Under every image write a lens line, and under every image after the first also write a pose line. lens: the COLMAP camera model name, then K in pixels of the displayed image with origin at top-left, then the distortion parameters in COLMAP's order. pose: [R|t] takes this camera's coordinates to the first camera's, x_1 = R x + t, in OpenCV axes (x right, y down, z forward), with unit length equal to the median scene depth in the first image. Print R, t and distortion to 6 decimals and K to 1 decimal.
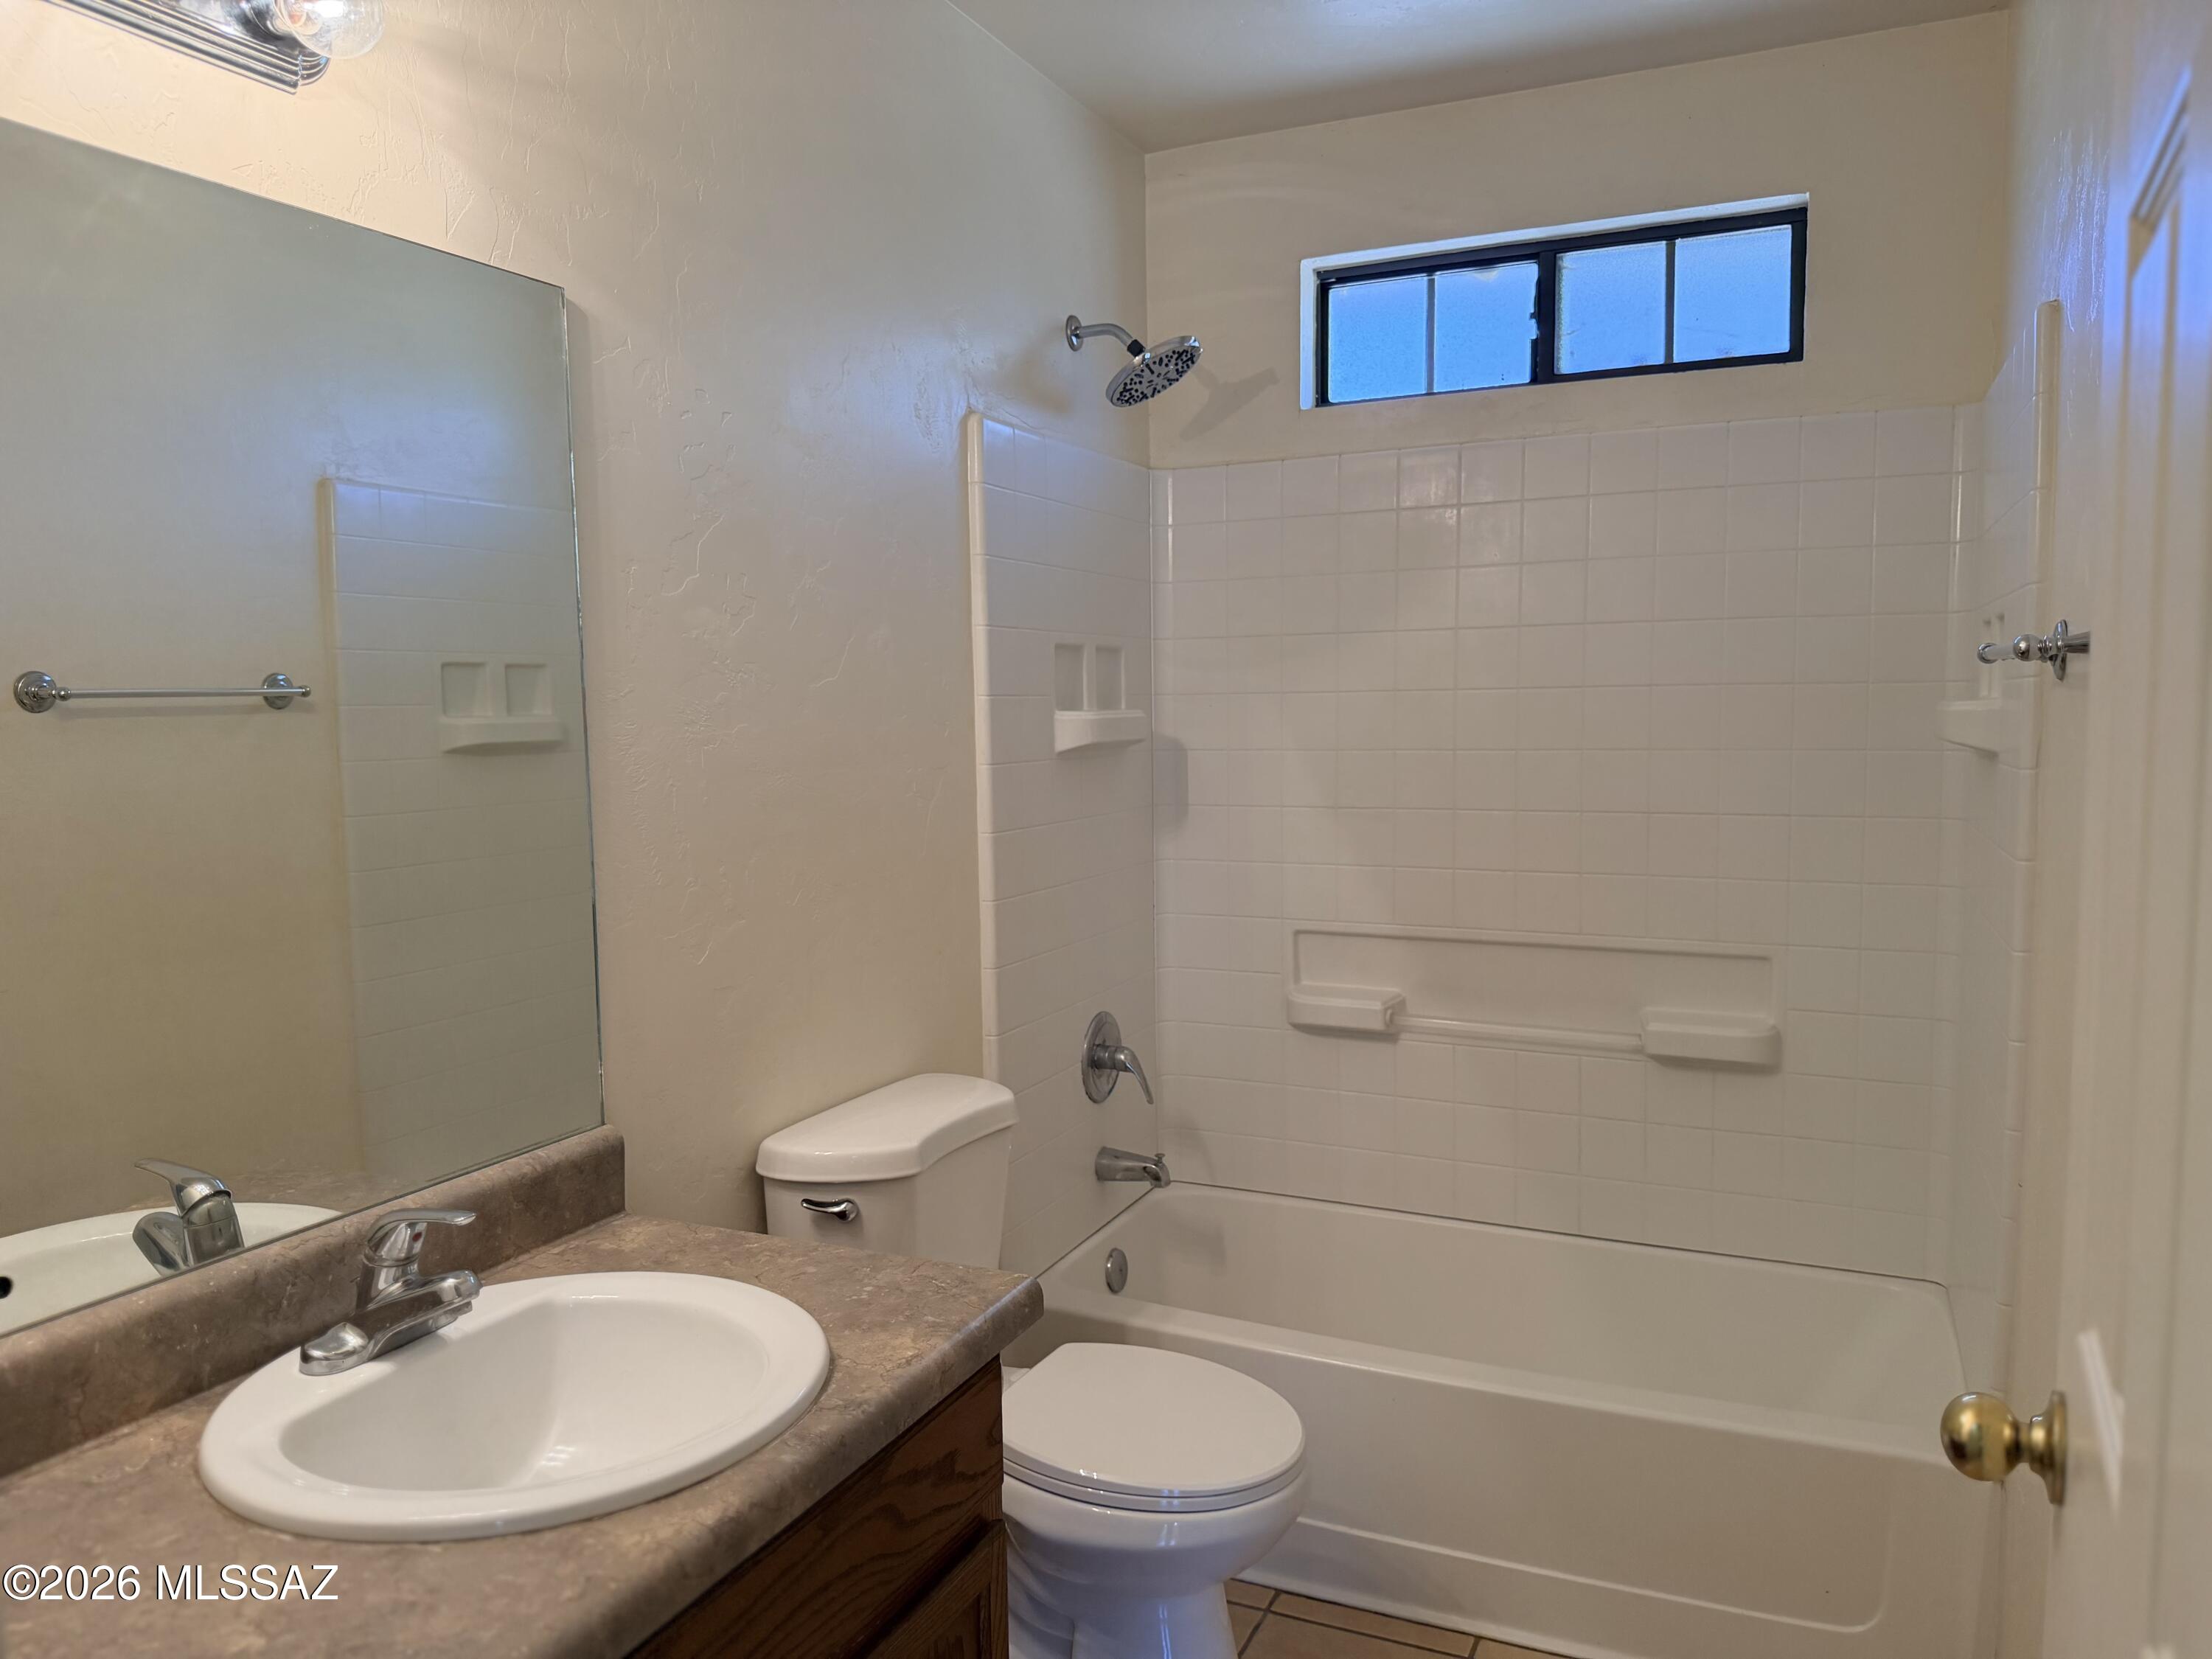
lens RADIAL K [[1549.8, 0, 1106.0], [0, 1549.8, 829.5], [0, 0, 1]] dist [0.135694, -0.213781]
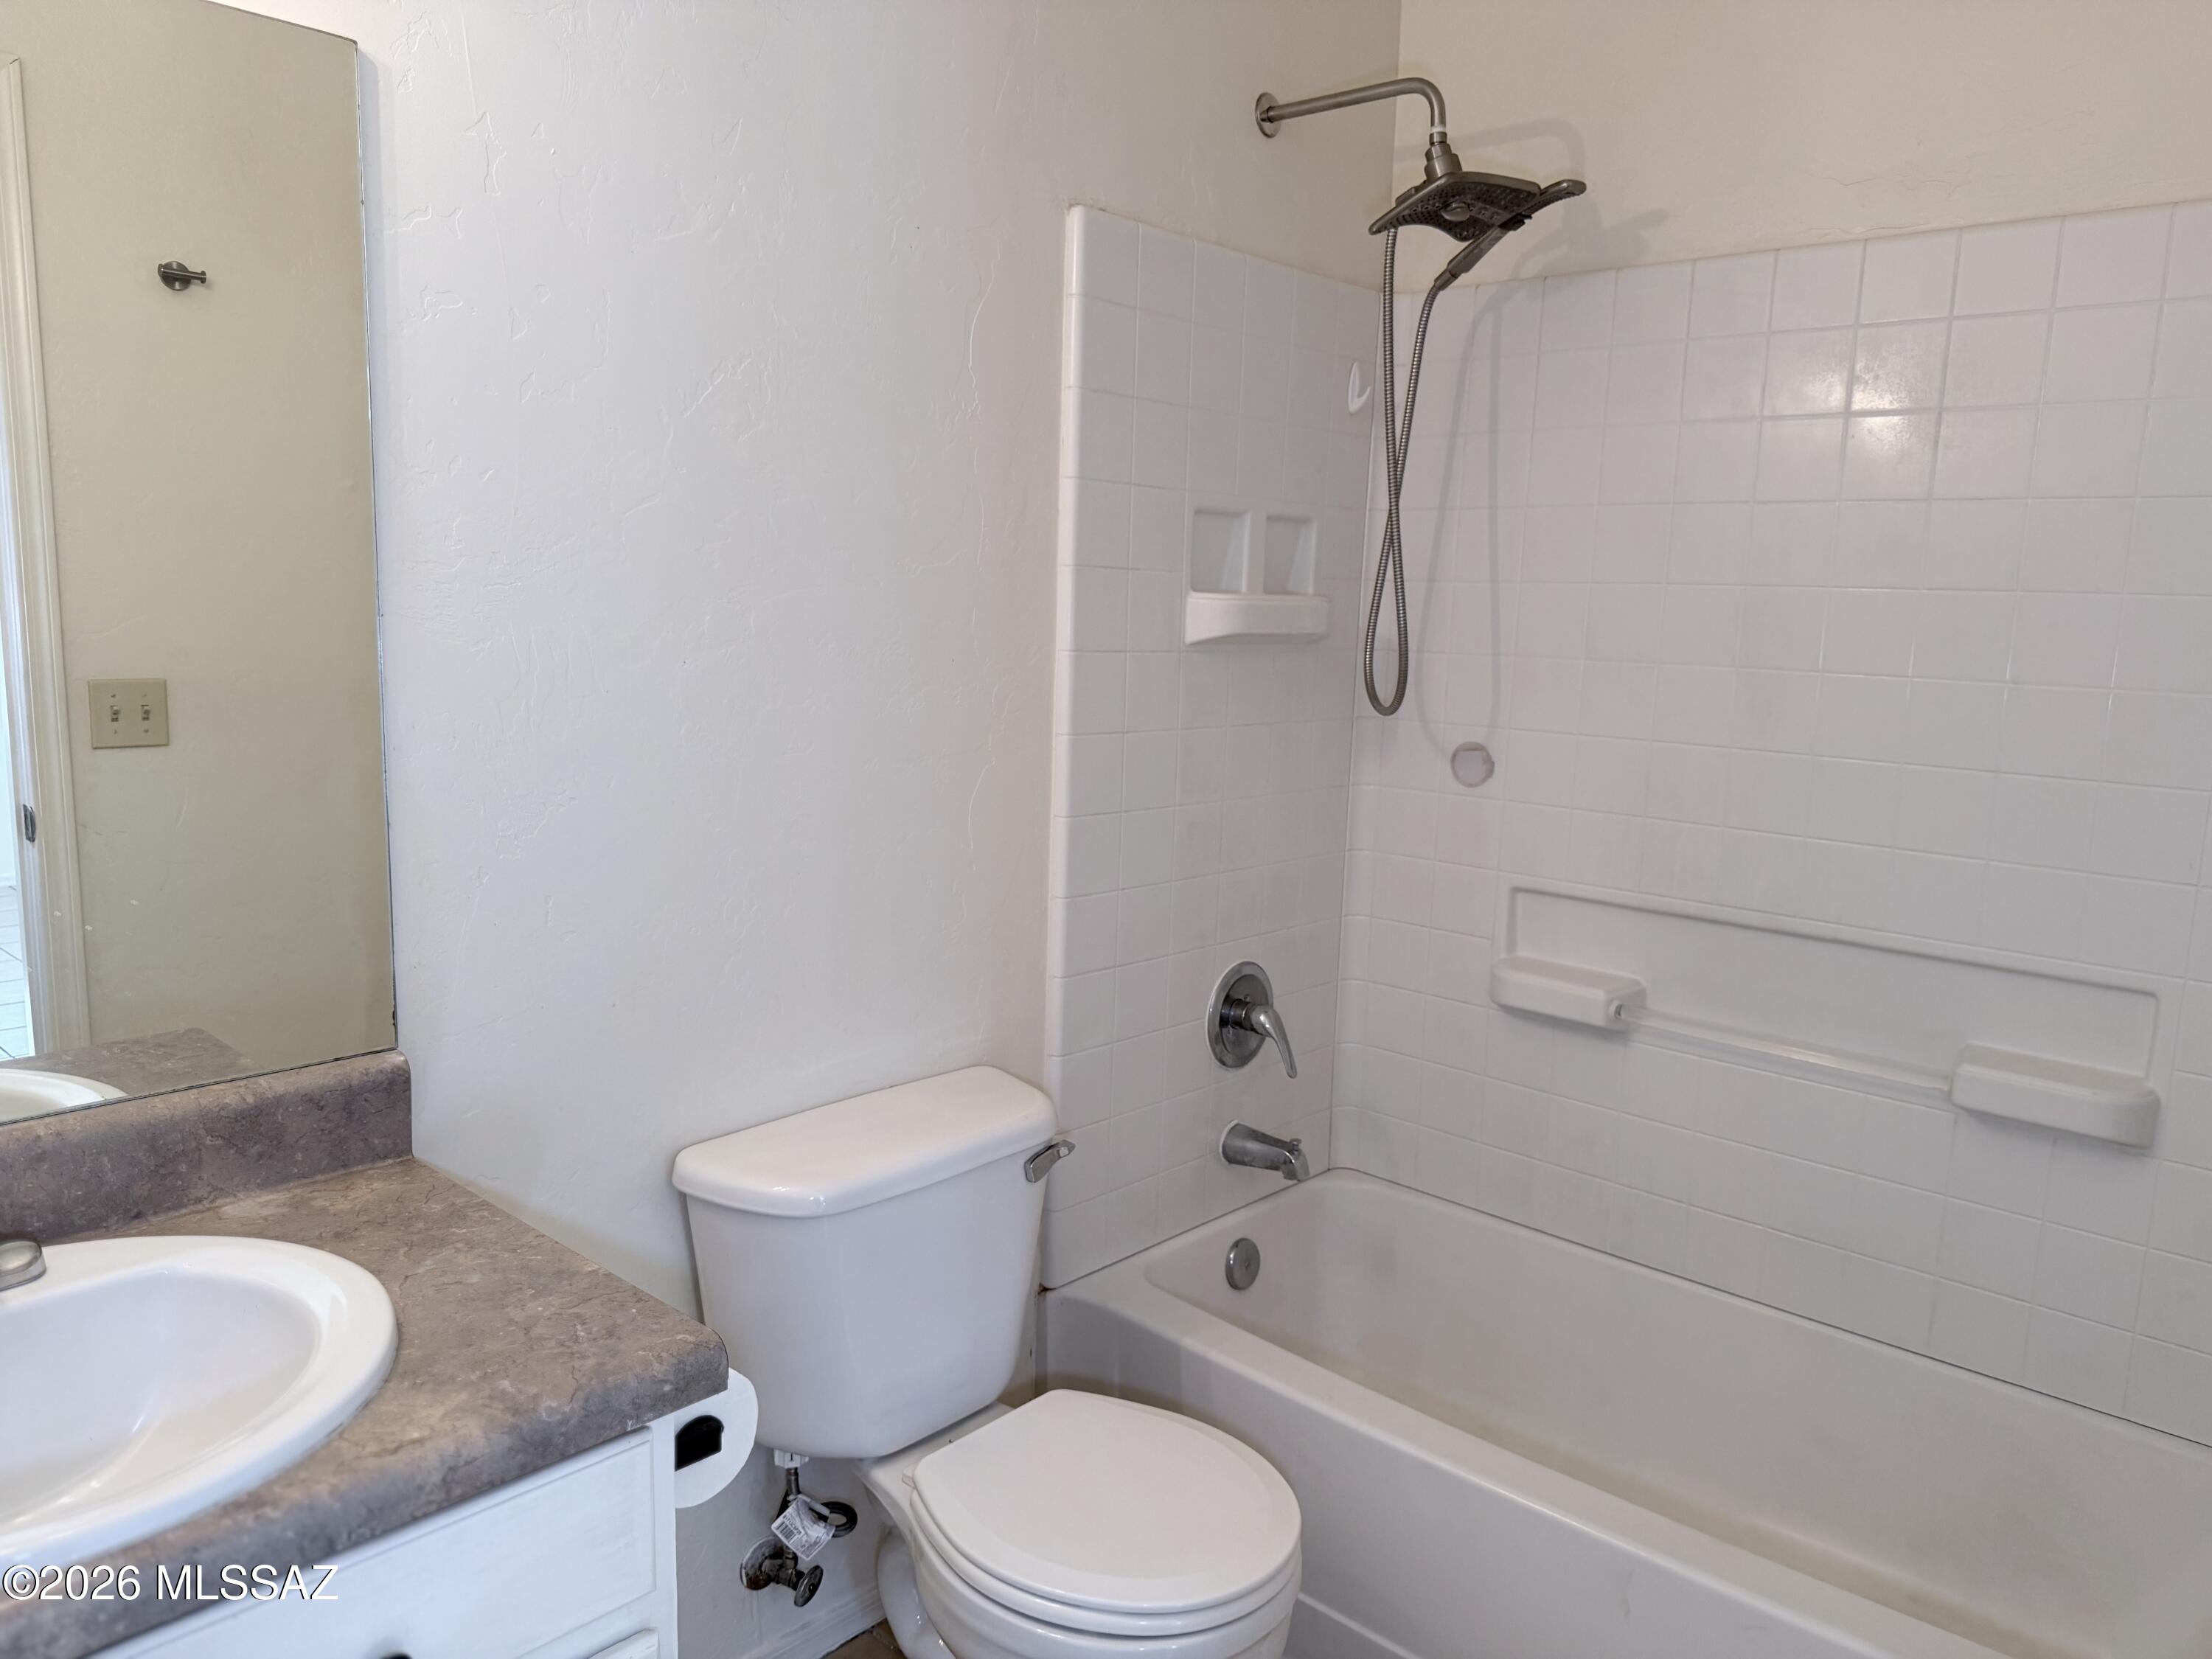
lens RADIAL K [[1549.8, 0, 1106.0], [0, 1549.8, 829.5], [0, 0, 1]] dist [0.135694, -0.213781]
pose [[0.947306, 0.076535, -0.311052, 0.181093], [-0.057597, 0.995908, 0.069635, -0.007063], [0.315109, -0.048050, 0.947838, 0.198935]]
